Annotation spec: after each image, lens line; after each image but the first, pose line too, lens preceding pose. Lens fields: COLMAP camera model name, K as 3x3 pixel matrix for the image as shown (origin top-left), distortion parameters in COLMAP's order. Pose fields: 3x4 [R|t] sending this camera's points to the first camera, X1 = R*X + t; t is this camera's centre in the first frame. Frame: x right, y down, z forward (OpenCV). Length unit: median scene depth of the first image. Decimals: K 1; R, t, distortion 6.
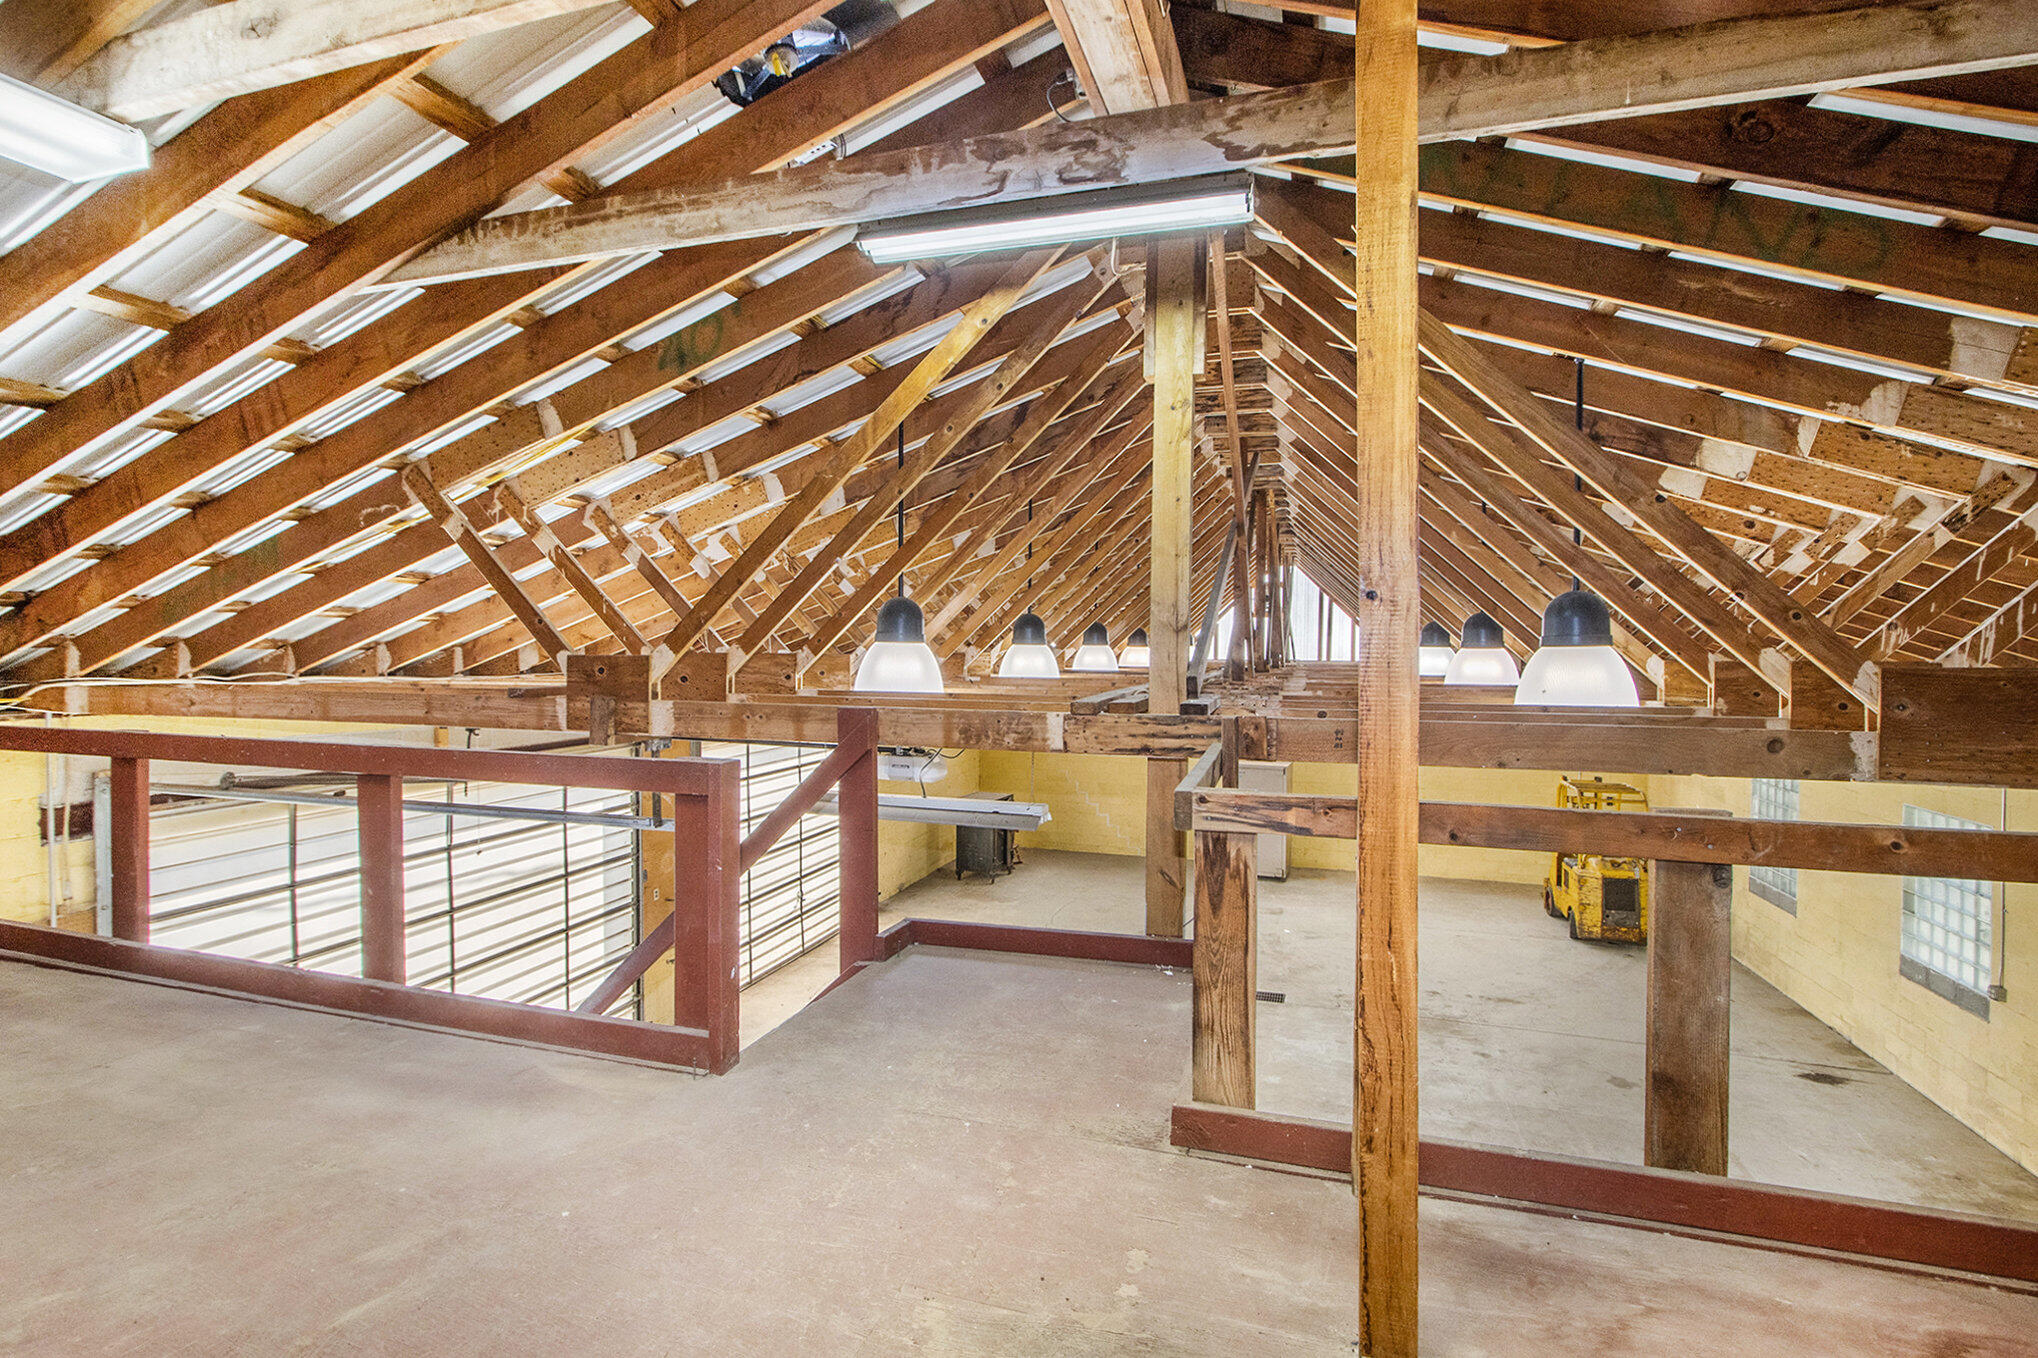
lens RADIAL K [[971.5, 0, 971.7], [0, 971.5, 680.0], [0, 0, 1]] dist [-0.018958, 0.000780]
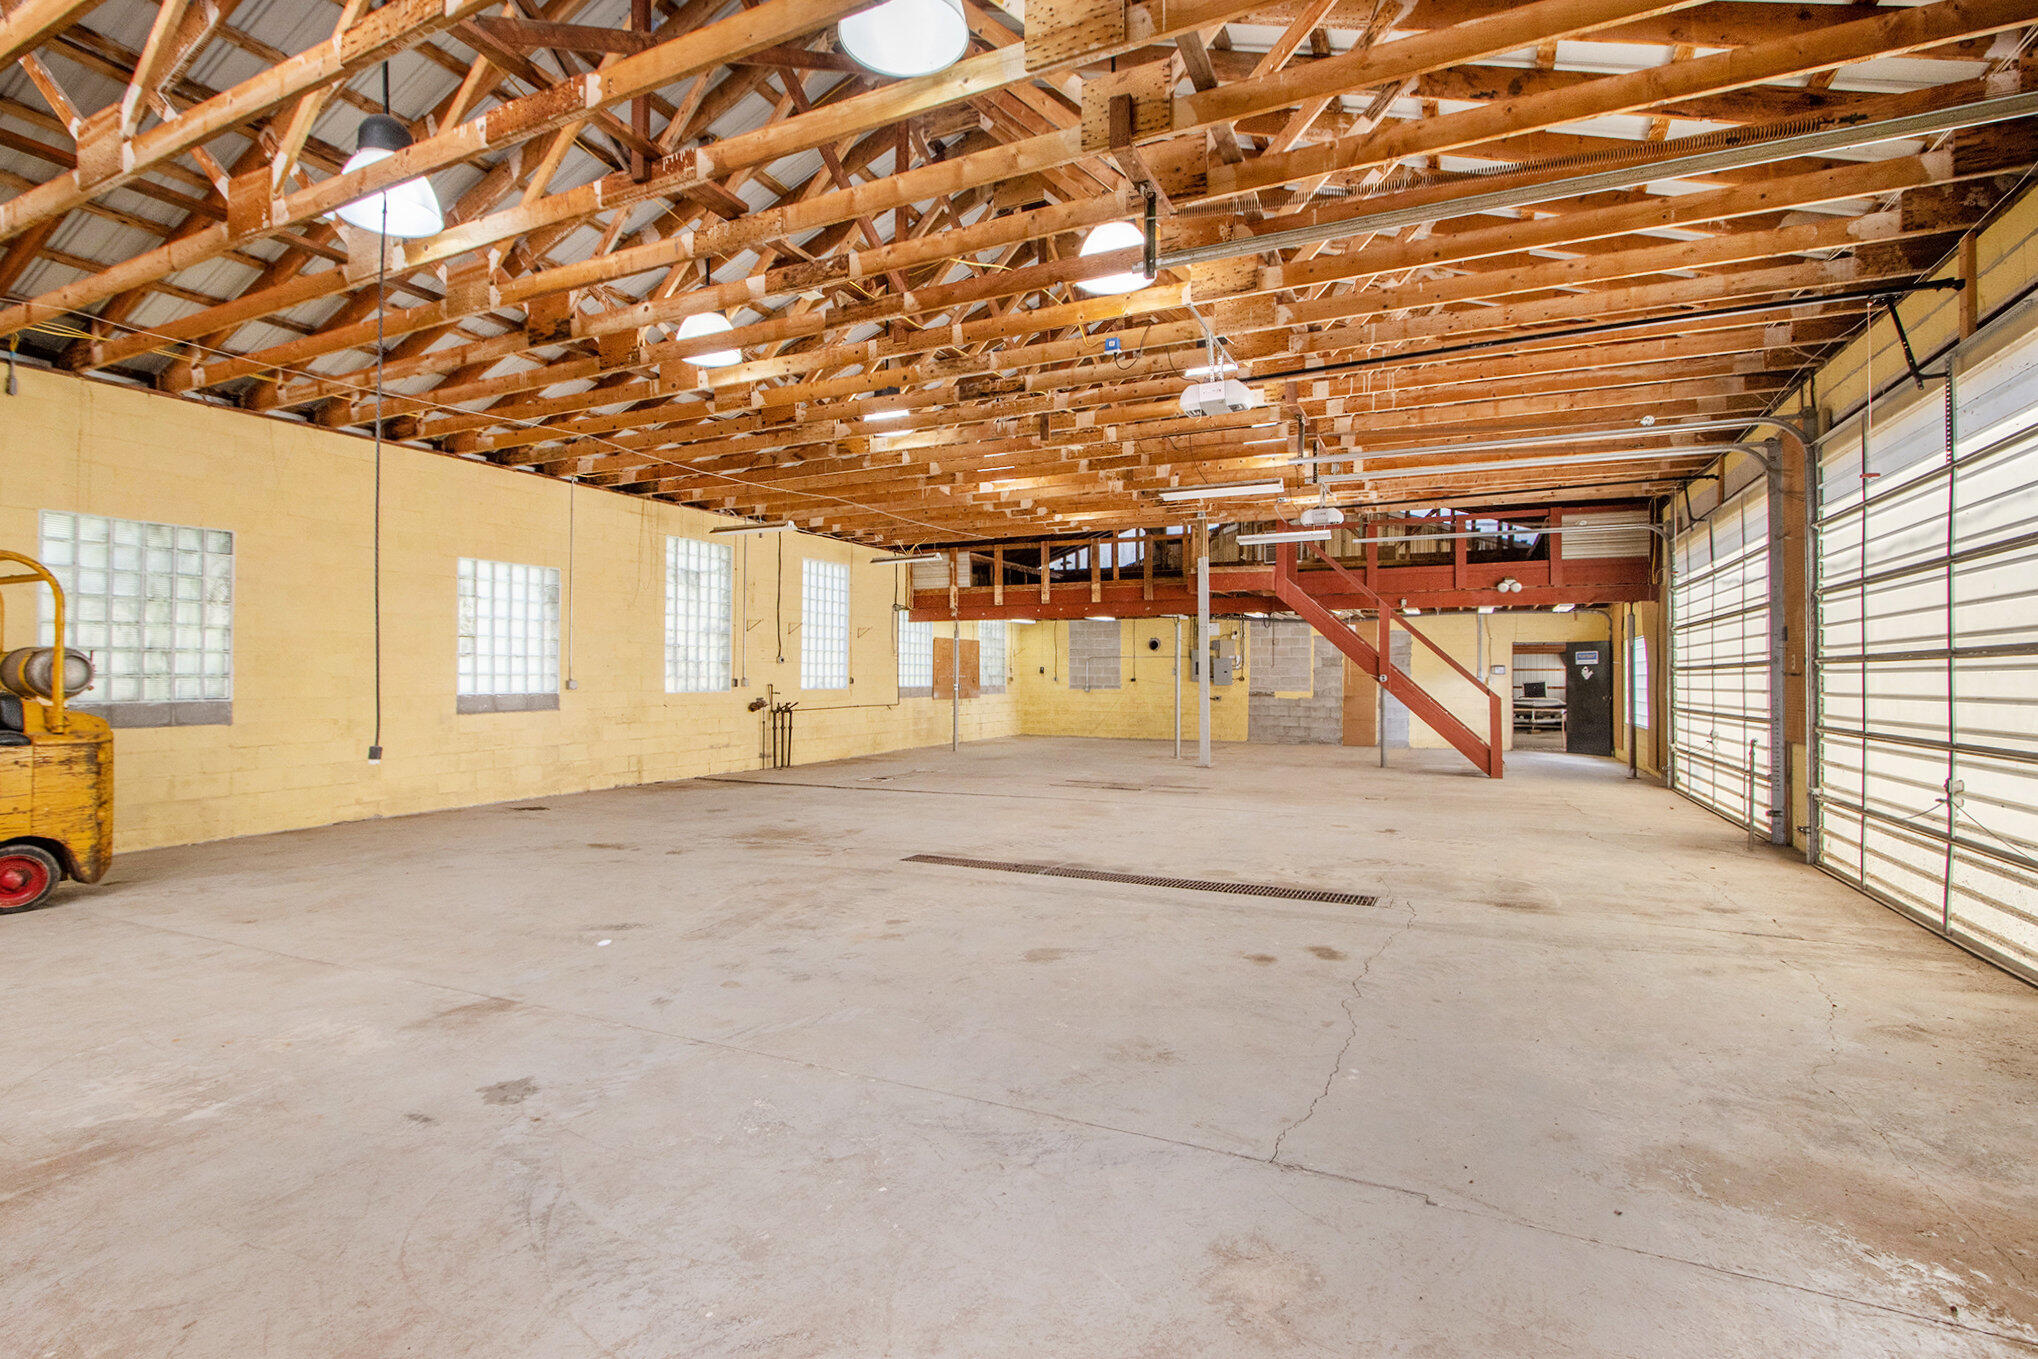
lens RADIAL K [[948.8, 0, 978.3], [0, 948.8, 654.4], [0, 0, 1]] dist [-0.003234, 0.000174]
pose [[-0.990880, -0.001854, 0.134735, 0.182854], [-0.000162, 0.999921, 0.012564, 0.177981], [-0.134748, 0.012428, -0.990802, 1.581386]]
